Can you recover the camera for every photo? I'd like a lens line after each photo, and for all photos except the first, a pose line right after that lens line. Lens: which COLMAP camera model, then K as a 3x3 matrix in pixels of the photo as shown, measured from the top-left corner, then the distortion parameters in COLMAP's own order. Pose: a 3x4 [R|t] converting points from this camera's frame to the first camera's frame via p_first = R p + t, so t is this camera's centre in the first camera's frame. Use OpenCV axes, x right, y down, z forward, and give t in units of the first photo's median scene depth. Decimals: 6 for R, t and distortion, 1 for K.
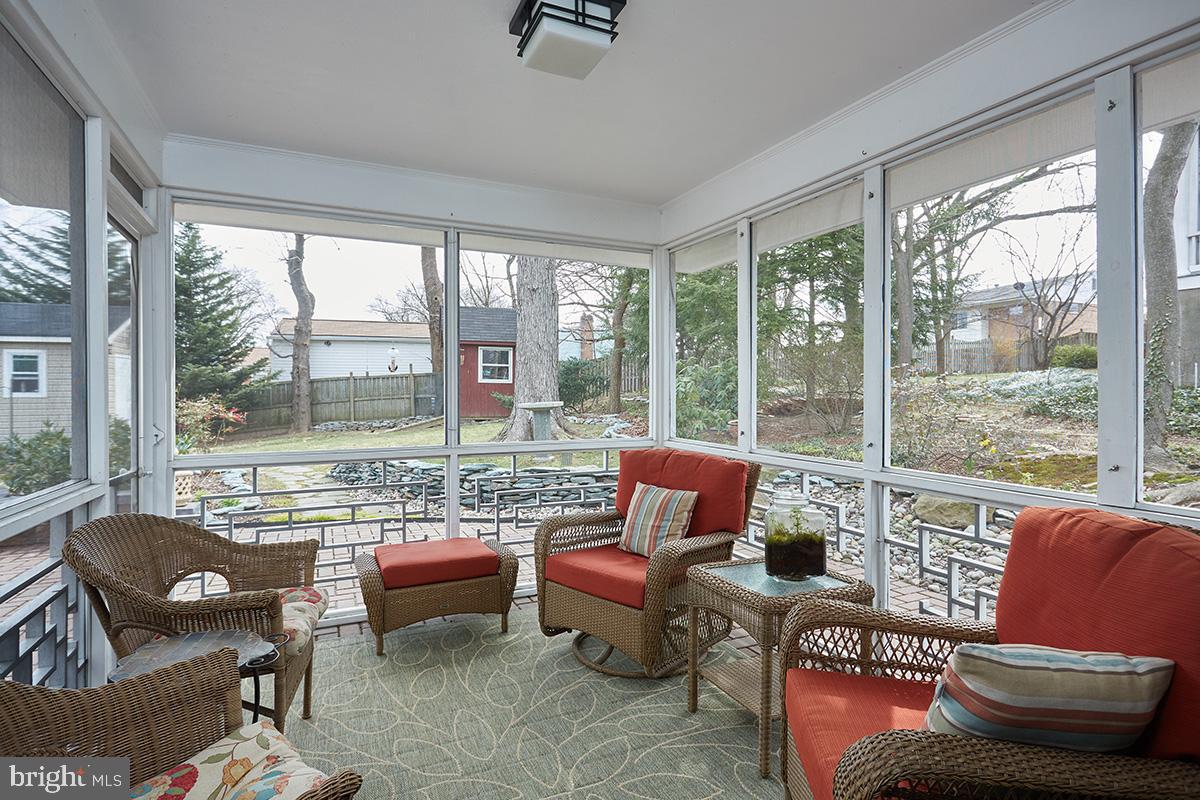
lens RADIAL K [[605.6, 0, 607.0], [0, 605.6, 391.0], [0, 0, 1]] dist [-0.000363, 0.000066]
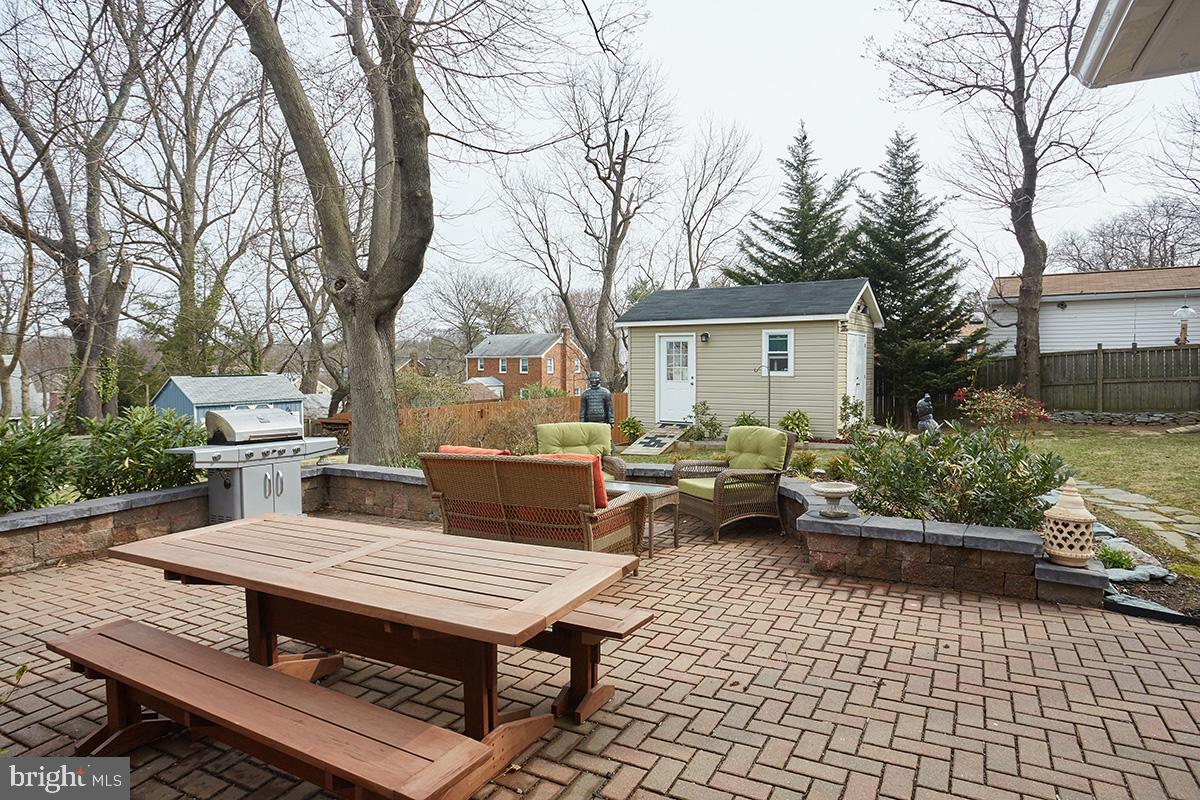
lens RADIAL K [[682.9, 0, 606.5], [0, 682.9, 393.8], [0, 0, 1]] dist [-0.046693, 0.020312]
pose [[0.594674, 0.039231, -0.803009, -0.155636], [-0.000395, 0.998823, 0.048505, -0.011675], [0.803967, -0.028528, 0.593989, 0.061572]]
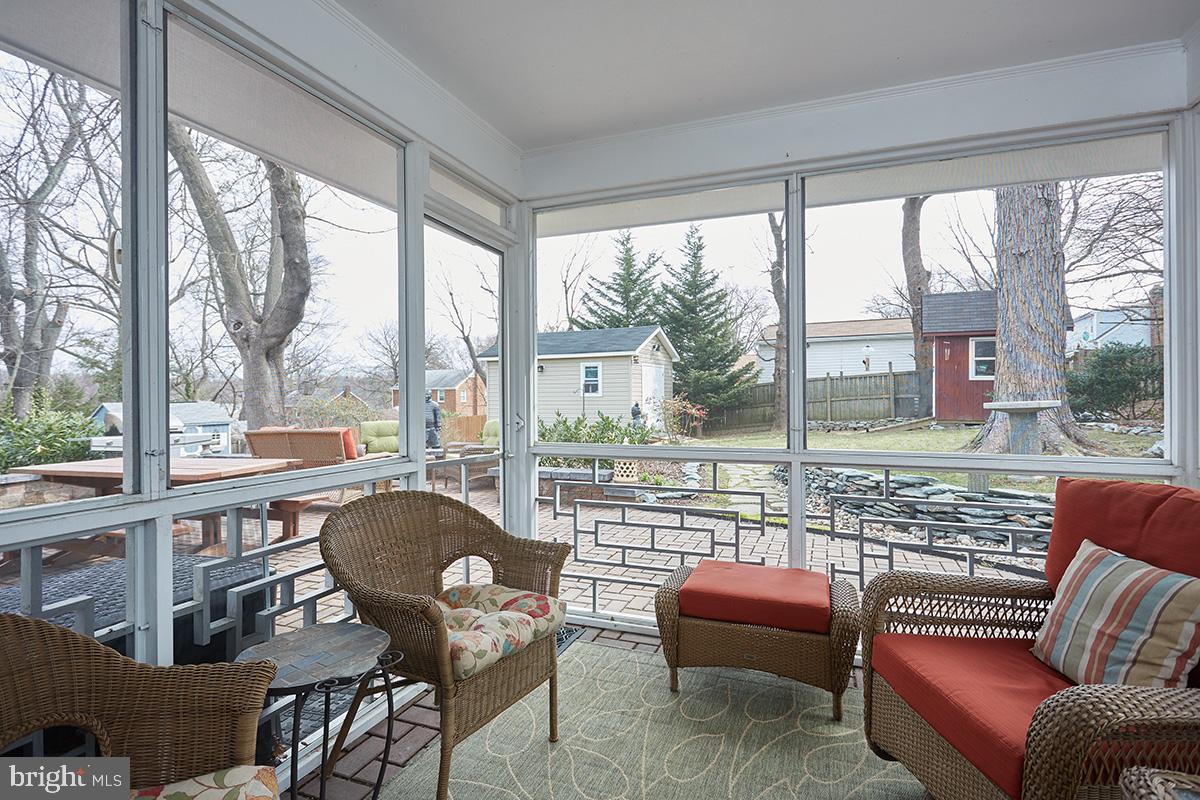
lens RADIAL K [[581.0, 0, 607.8], [0, 581.0, 394.5], [0, 0, 1]] dist [0.005175, -0.004337]
pose [[0.691264, -0.002236, -0.722599, 0.030194], [0.004030, 0.999992, 0.000761, 0.003976], [0.722591, -0.003438, 0.691267, 0.074893]]
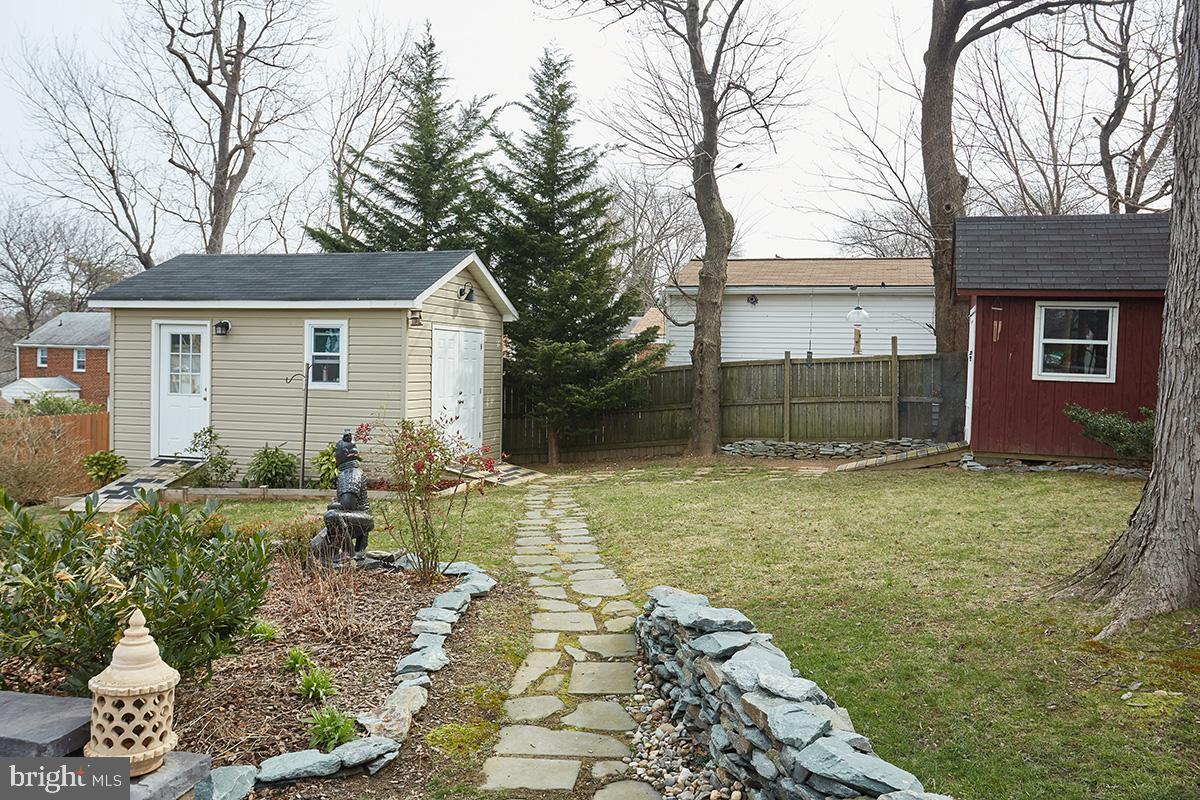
lens RADIAL K [[925.8, 0, 610.4], [0, 925.8, 393.8], [0, 0, 1]] dist [-0.014756, 0.029671]
pose [[0.802826, 0.039966, -0.594872, -0.056682], [-0.023595, 0.999099, 0.035280, -0.022324], [0.595746, -0.014287, 0.803046, 0.268800]]
